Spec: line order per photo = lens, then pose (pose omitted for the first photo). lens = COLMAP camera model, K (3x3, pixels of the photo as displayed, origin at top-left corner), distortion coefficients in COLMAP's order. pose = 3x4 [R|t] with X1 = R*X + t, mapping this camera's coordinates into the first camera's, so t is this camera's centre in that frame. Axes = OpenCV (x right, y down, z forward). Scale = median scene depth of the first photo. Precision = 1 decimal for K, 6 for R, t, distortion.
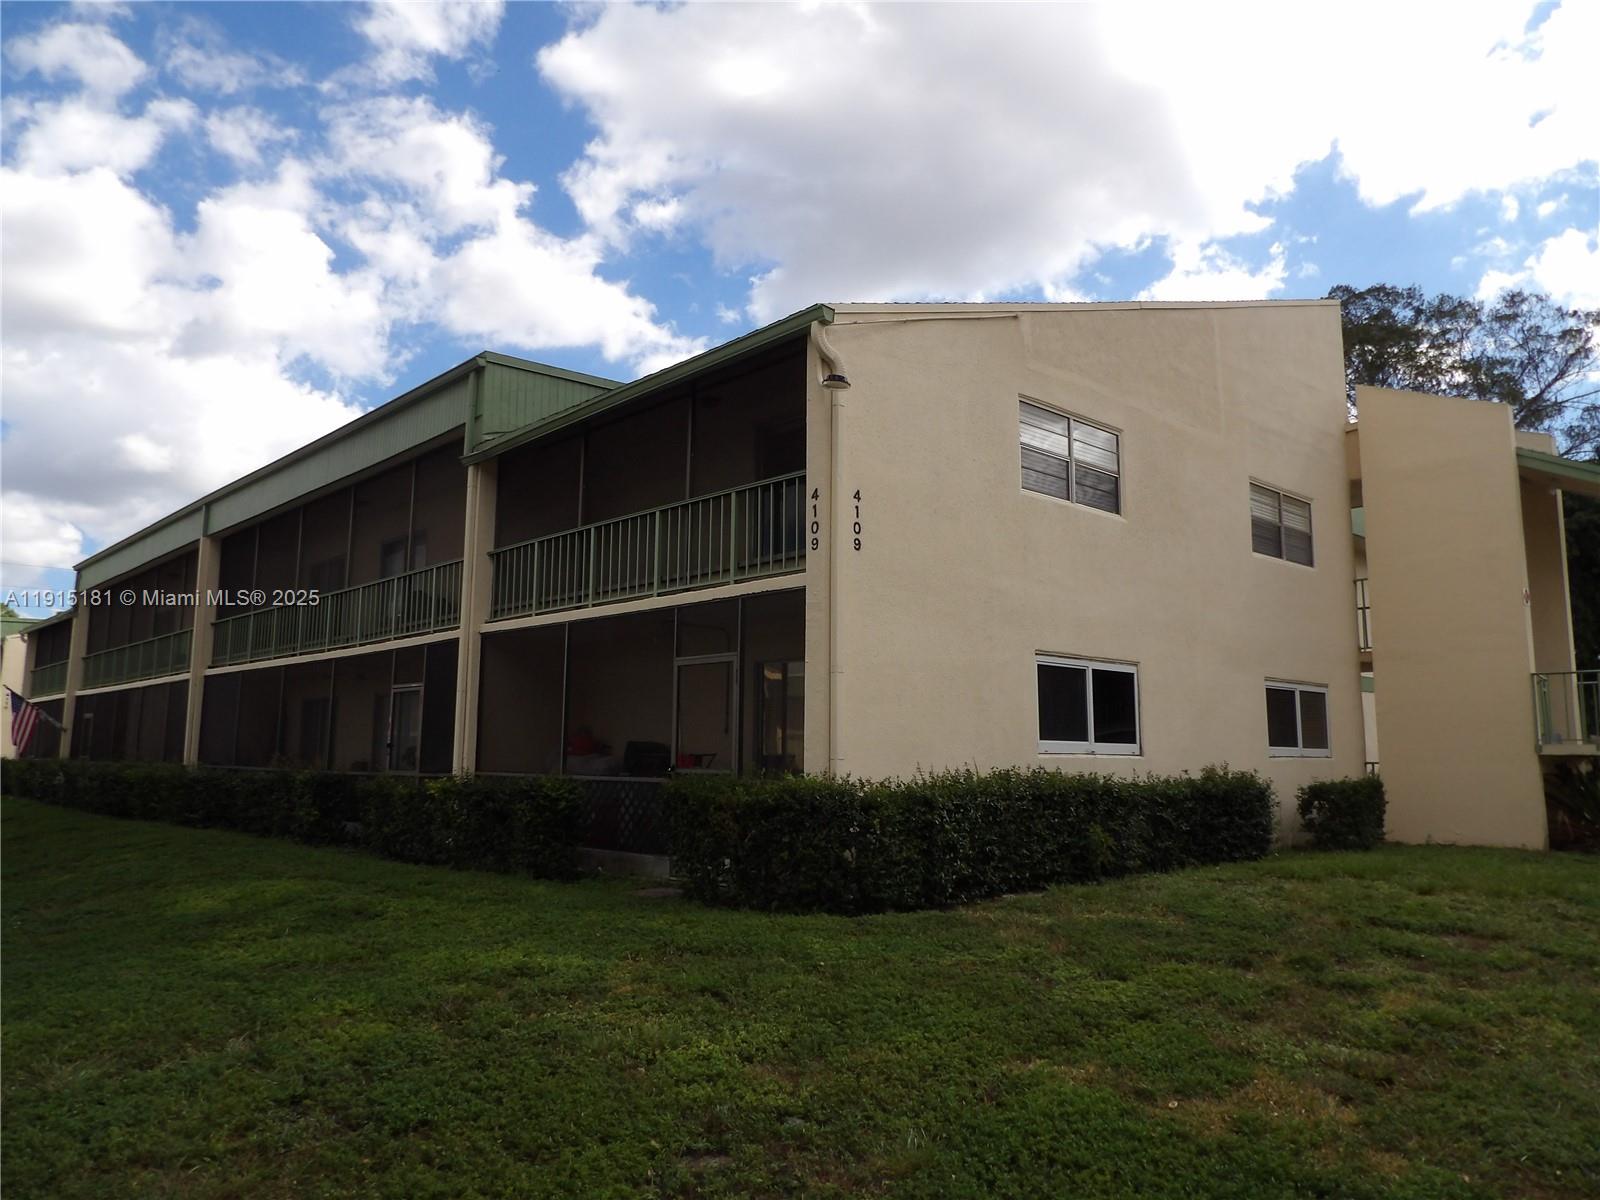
lens RADIAL K [[1163.2, 0, 805.3], [0, 1163.2, 601.2], [0, 0, 1]] dist [-0.006224, 0.010772]
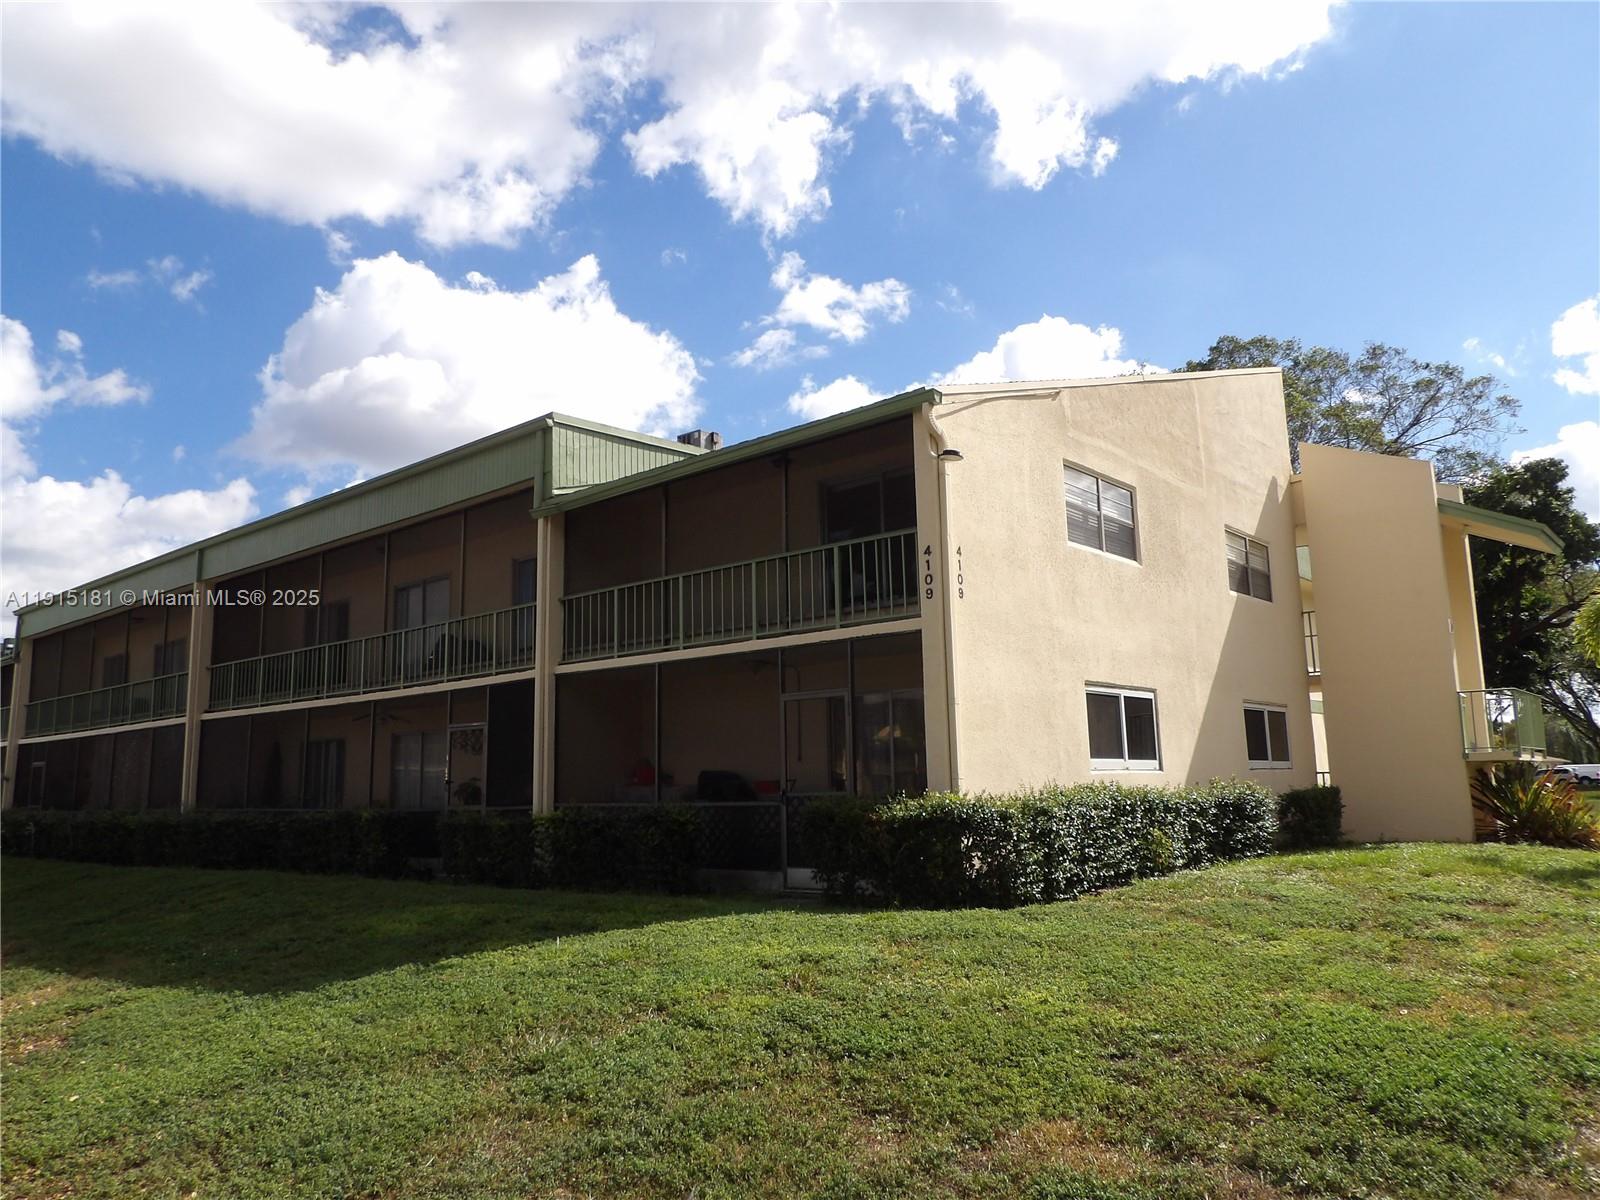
lens RADIAL K [[1163.2, 0, 805.3], [0, 1163.2, 601.2], [0, 0, 1]] dist [-0.006224, 0.010772]
pose [[0.993564, -0.011884, 0.112651, -0.179854], [0.014725, 0.999593, -0.024418, -0.011065], [-0.112315, 0.025920, 0.993335, -0.102243]]
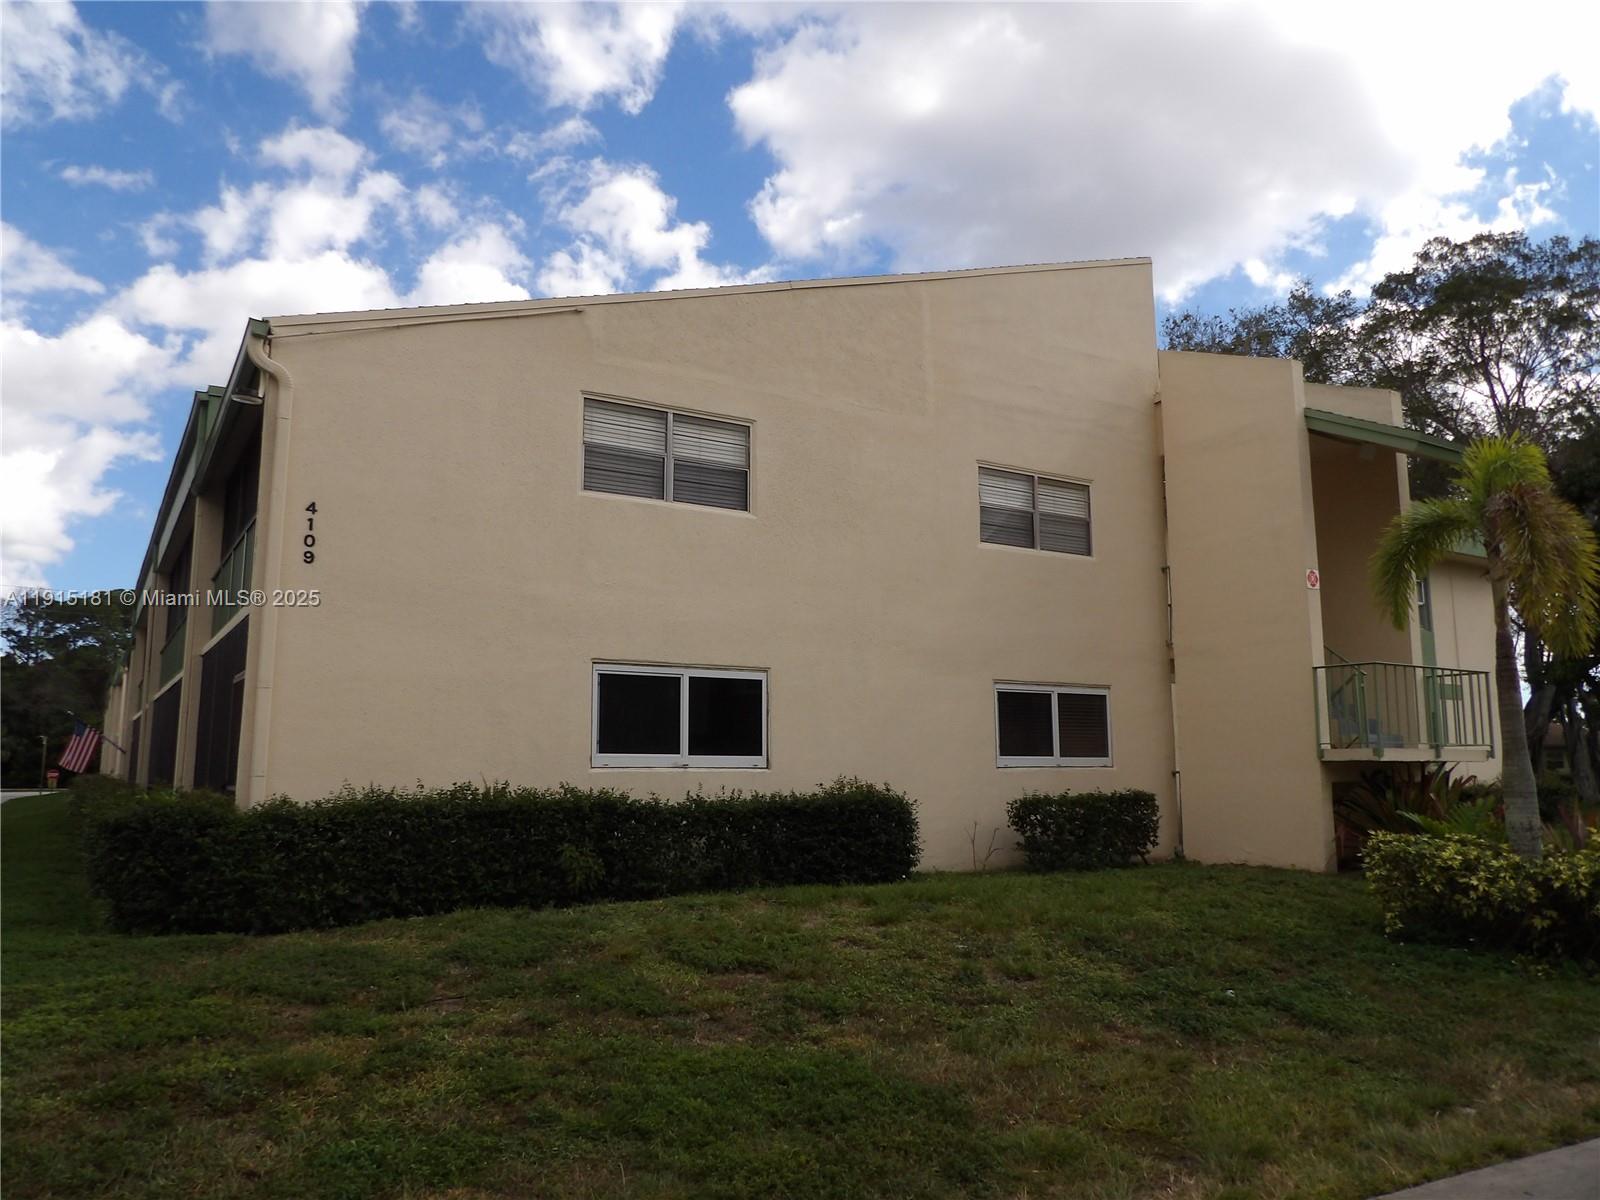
lens RADIAL K [[1163.2, 0, 805.3], [0, 1163.2, 601.2], [0, 0, 1]] dist [-0.006224, 0.010772]
pose [[0.977980, -0.041122, -0.204608, 0.489711], [0.038126, 0.999101, -0.018563, 0.016840], [0.205187, 0.010353, 0.978668, 0.092112]]
